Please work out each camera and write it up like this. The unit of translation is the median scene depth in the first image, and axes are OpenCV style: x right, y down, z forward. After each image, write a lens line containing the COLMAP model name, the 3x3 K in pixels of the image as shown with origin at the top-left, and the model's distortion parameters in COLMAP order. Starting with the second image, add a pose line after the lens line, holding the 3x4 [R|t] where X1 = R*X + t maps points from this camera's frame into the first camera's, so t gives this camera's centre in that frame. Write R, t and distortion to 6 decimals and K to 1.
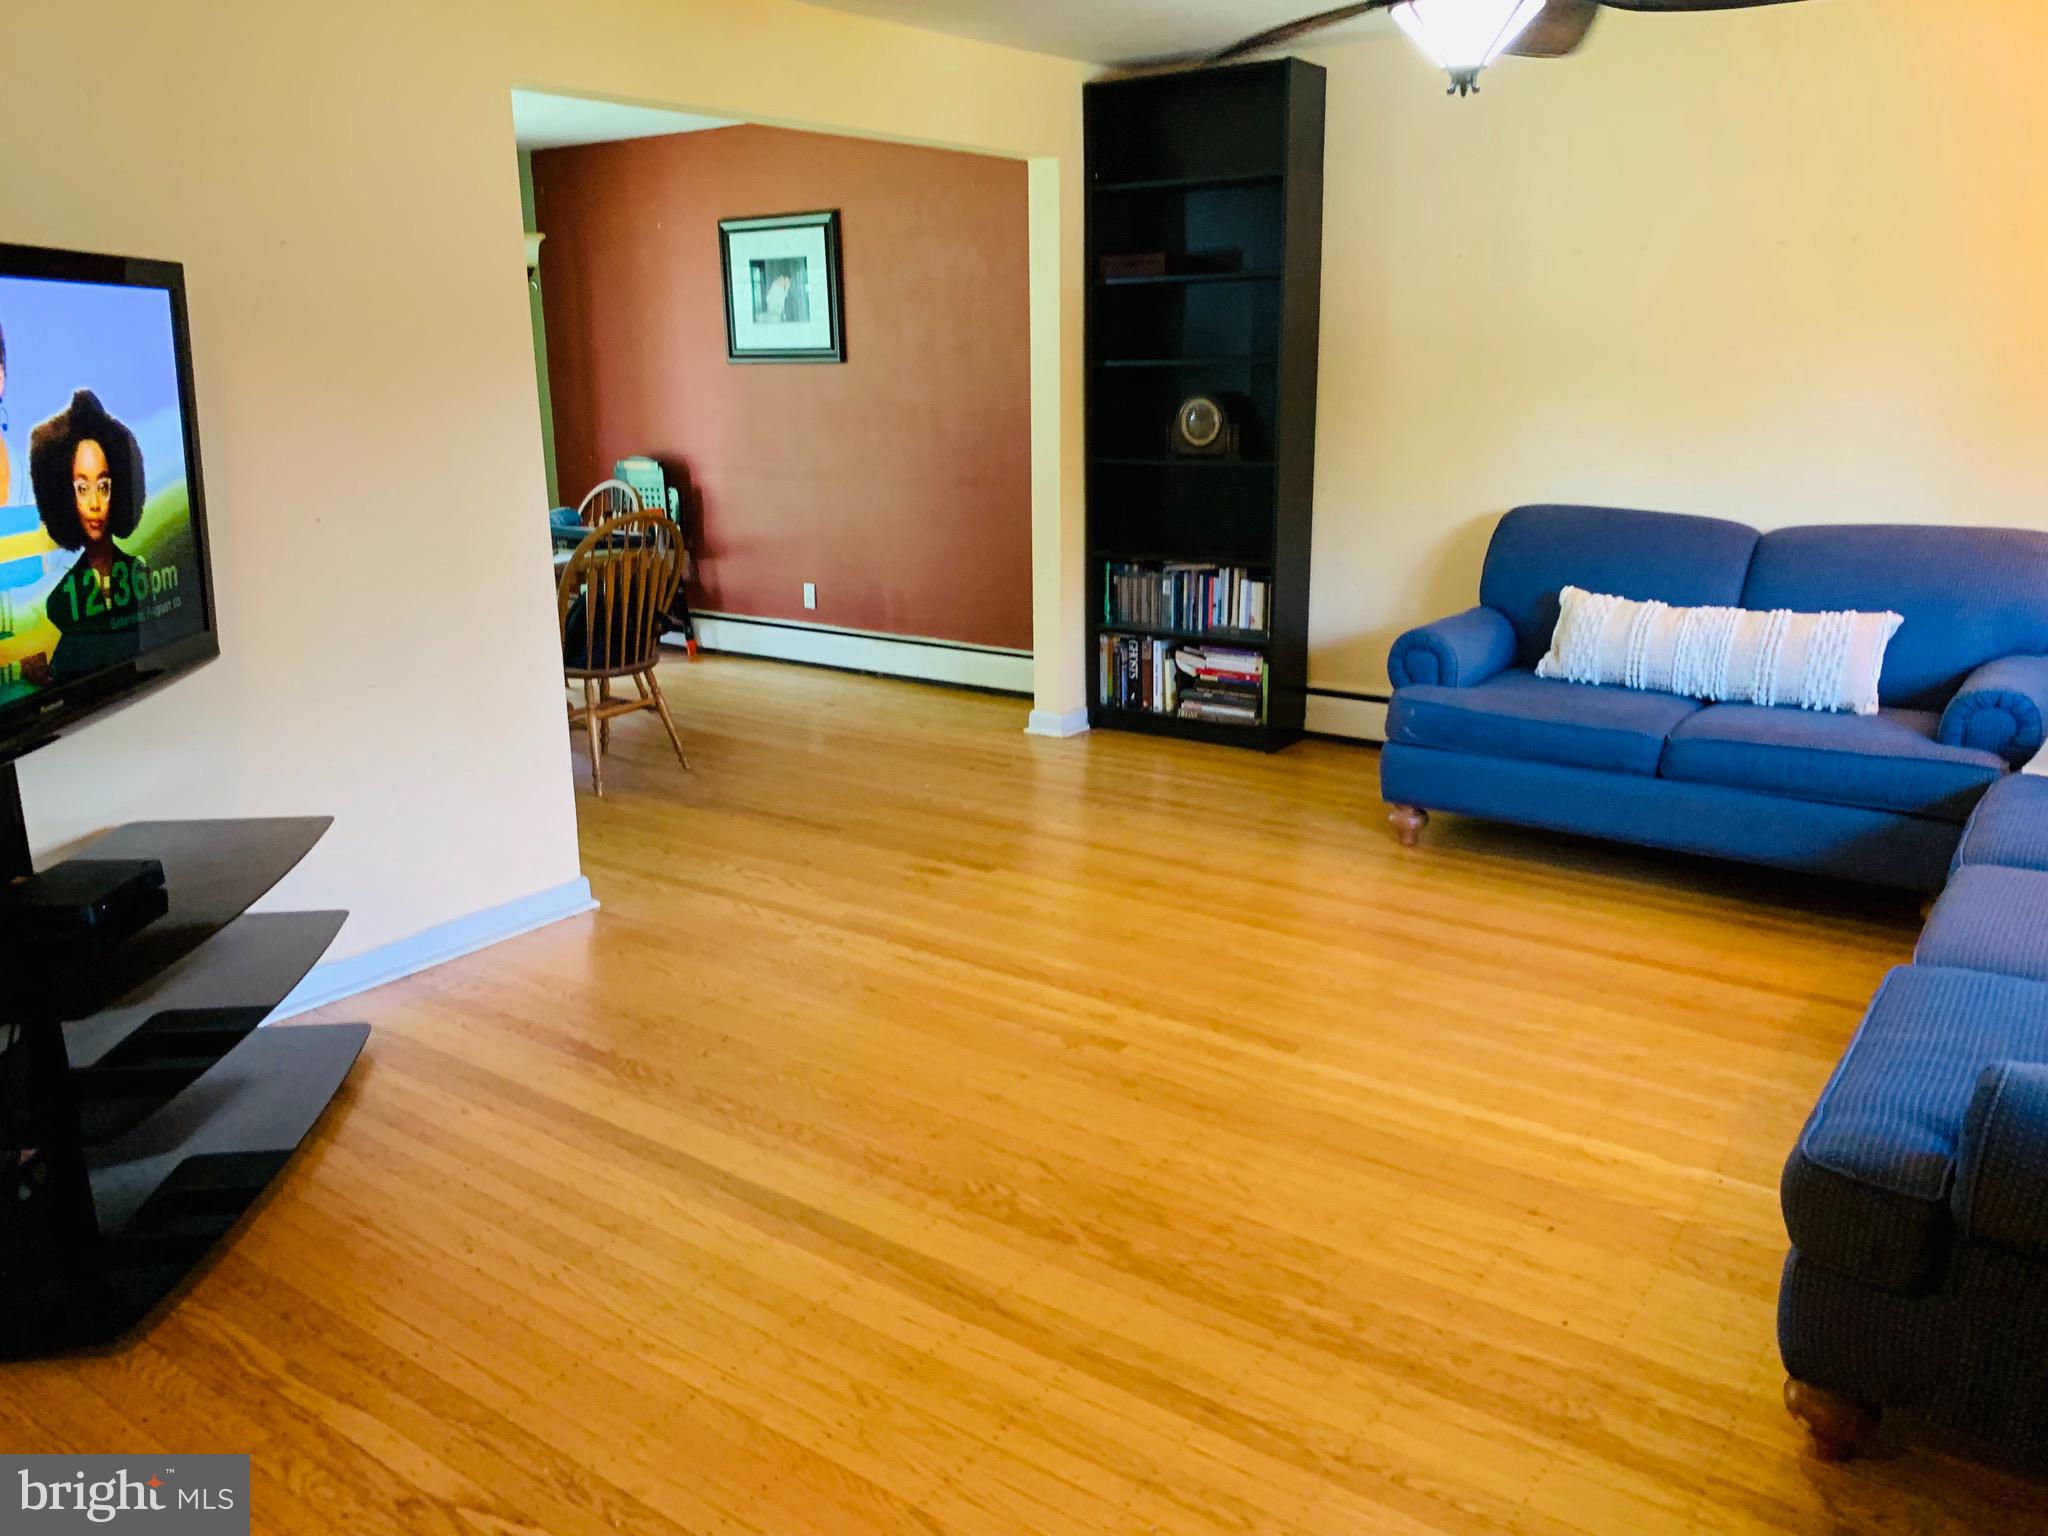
lens RADIAL K [[1571.0, 0, 1041.1], [0, 1571.0, 769.5], [0, 0, 1]] dist [0.067993, -0.110909]
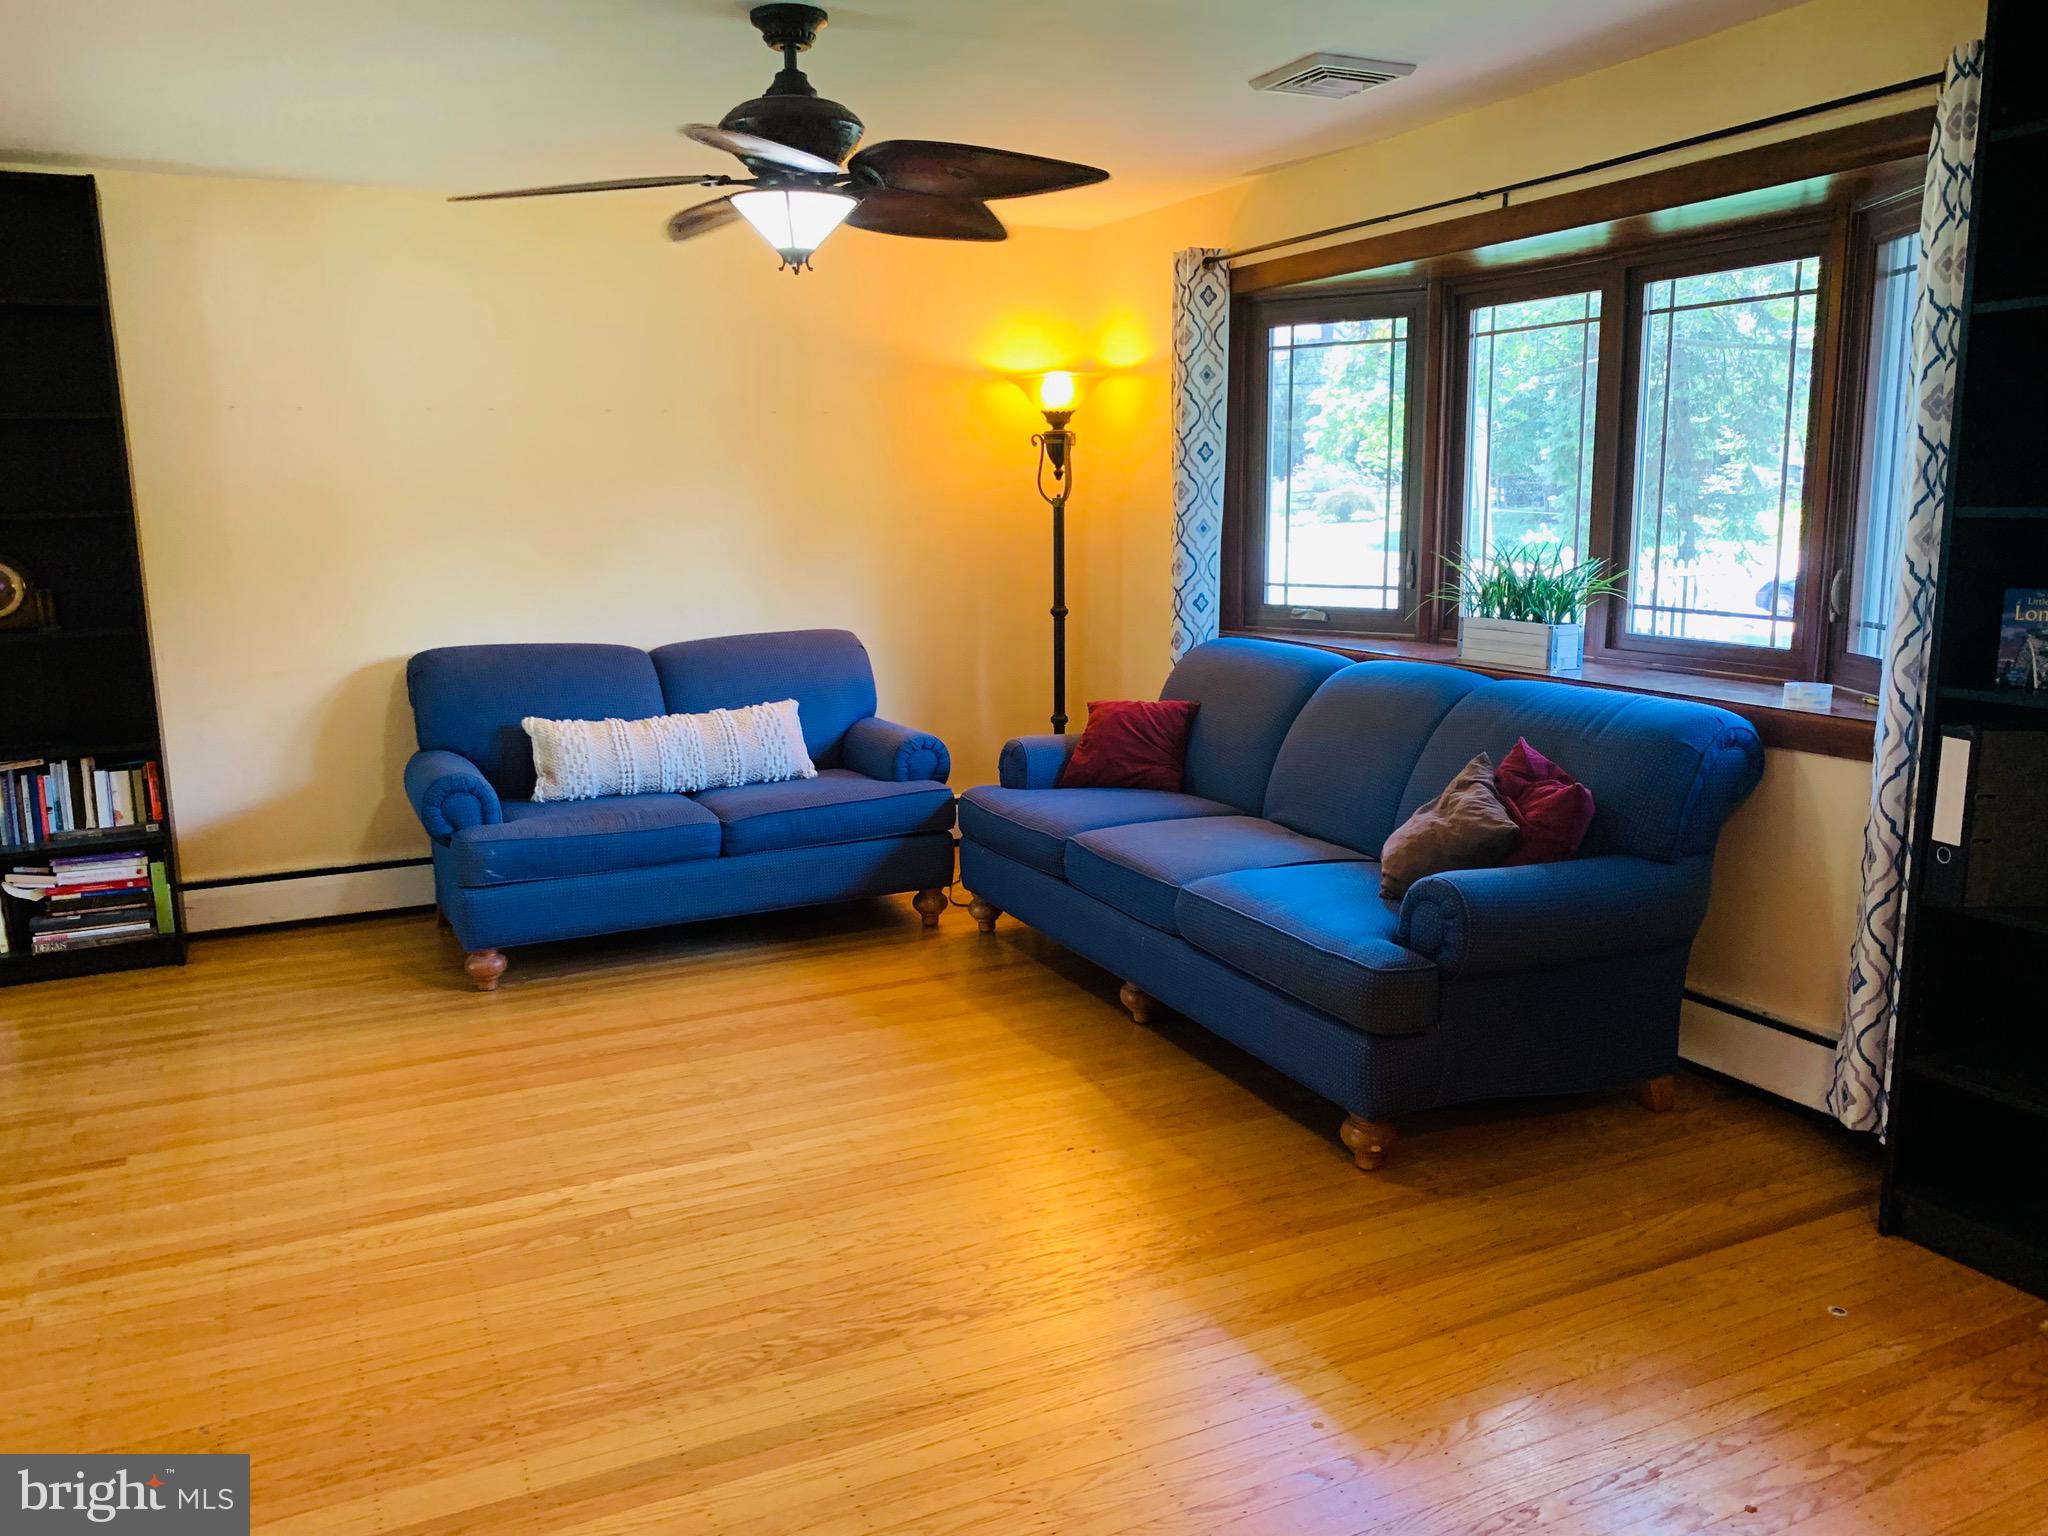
lens RADIAL K [[1571.0, 0, 1041.1], [0, 1571.0, 769.5], [0, 0, 1]] dist [0.067993, -0.110909]
pose [[0.465916, -0.151592, 0.871747, -0.473500], [0.240277, 0.969870, 0.040237, -0.045054], [-0.851581, 0.190714, 0.488302, 0.213692]]
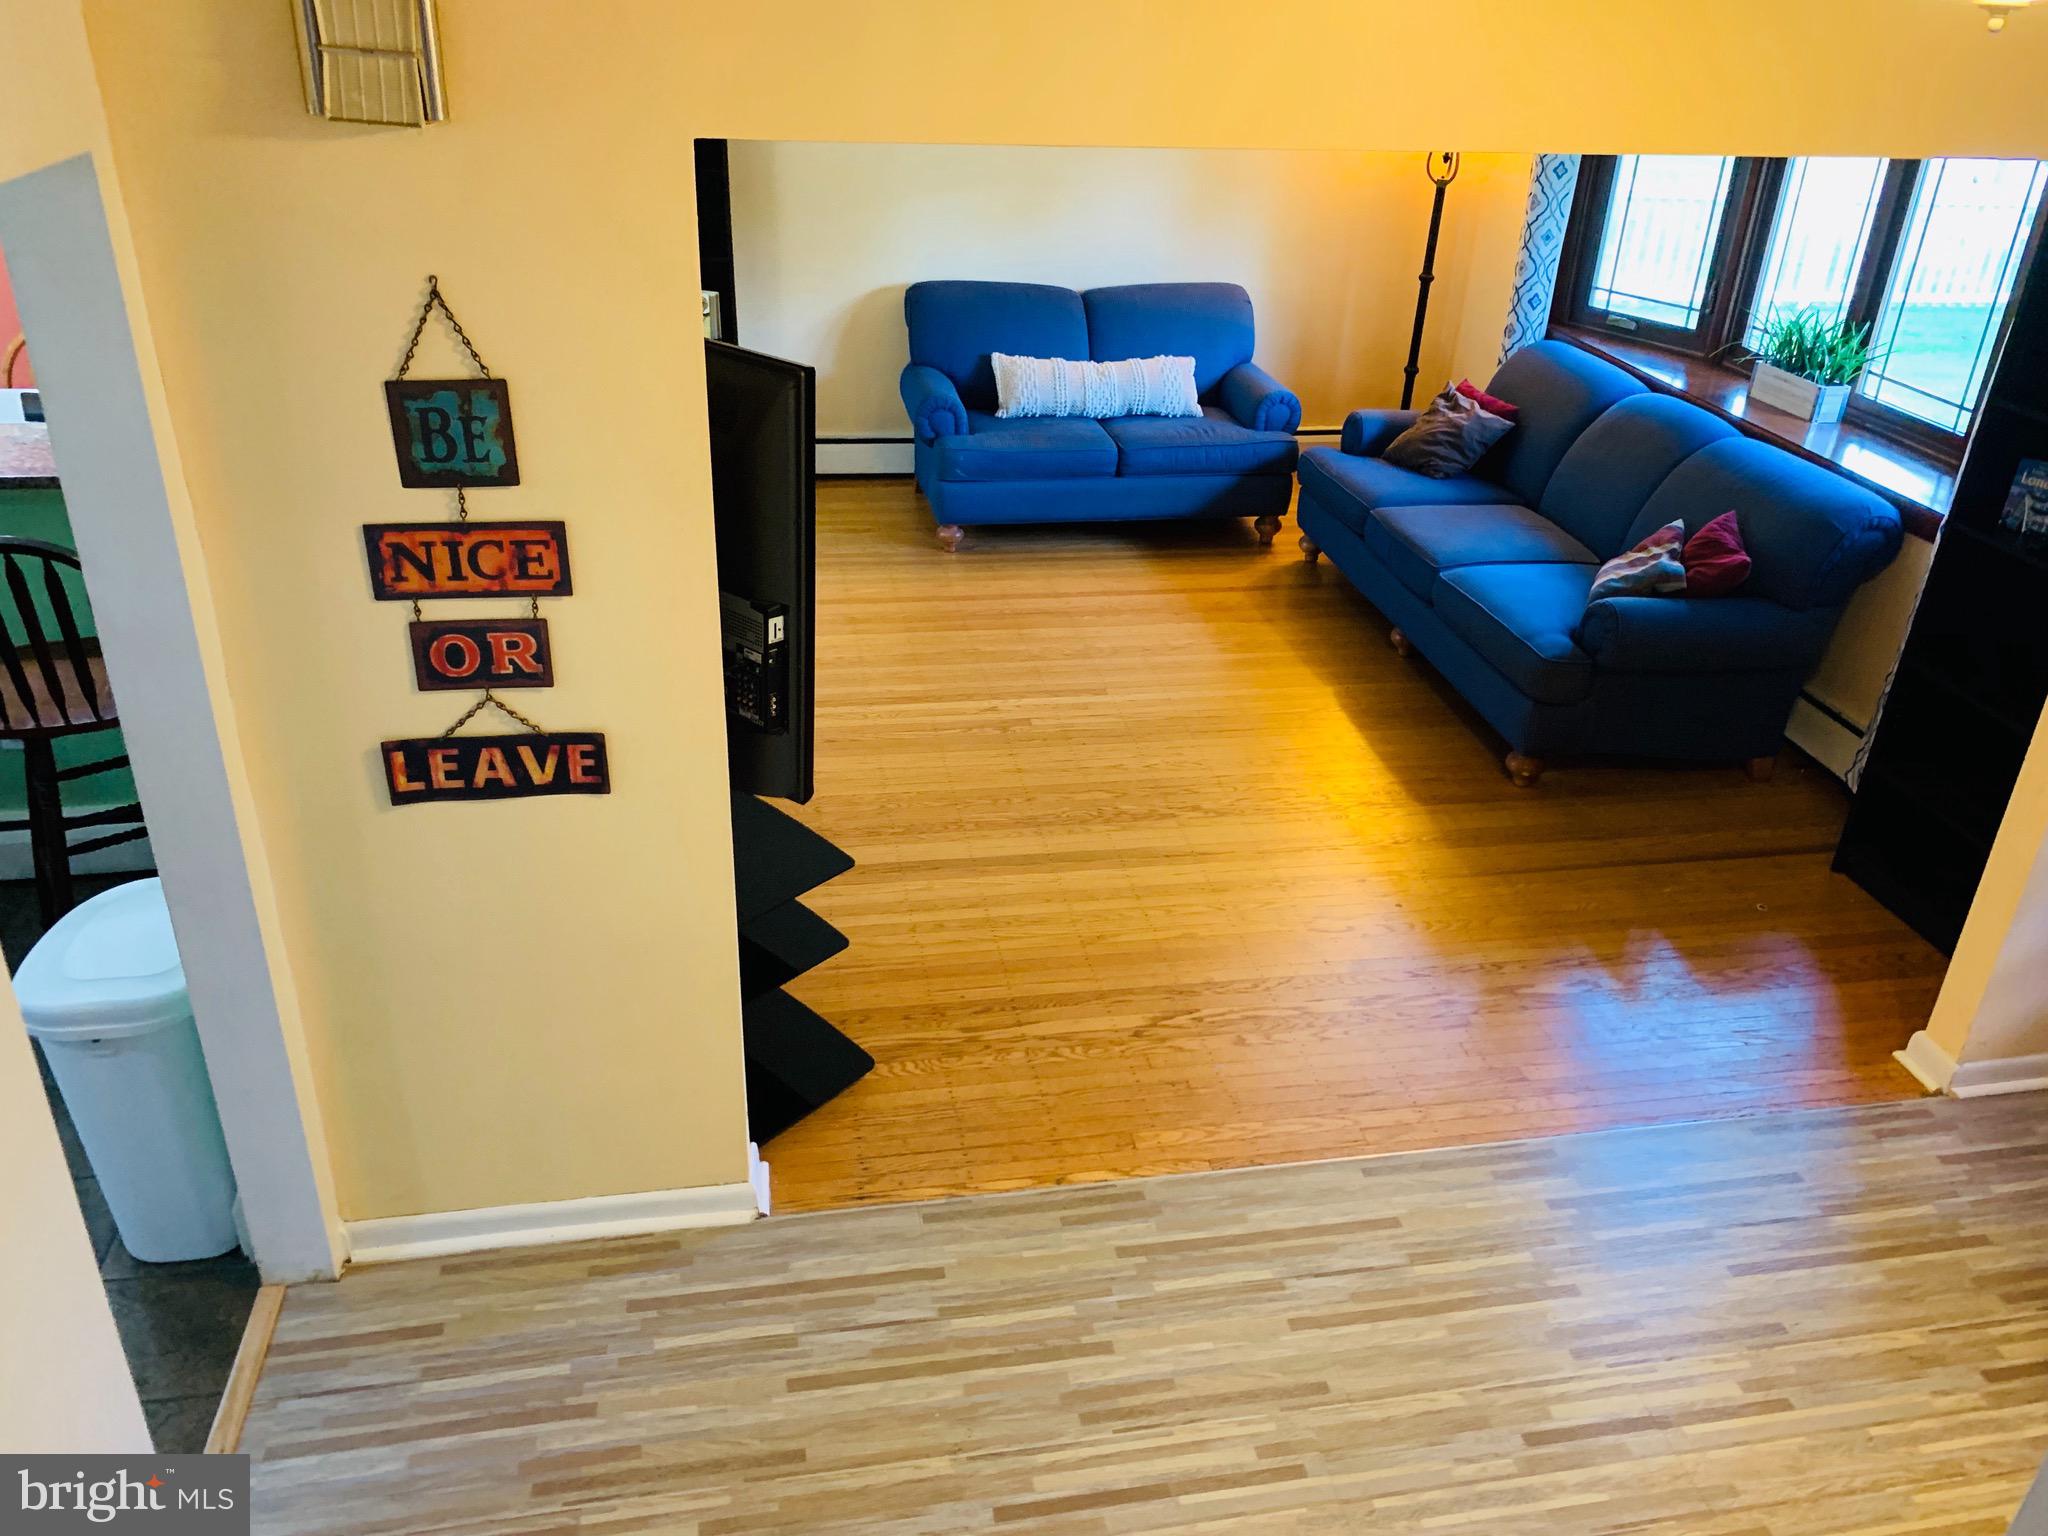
lens RADIAL K [[1571.0, 0, 1041.1], [0, 1571.0, 769.5], [0, 0, 1]] dist [0.067993, -0.110909]
pose [[0.691824, -0.299528, 0.657011, -0.733306], [0.149931, 0.949661, 0.275071, -0.150958], [-0.706329, -0.091794, 0.701907, -0.061291]]
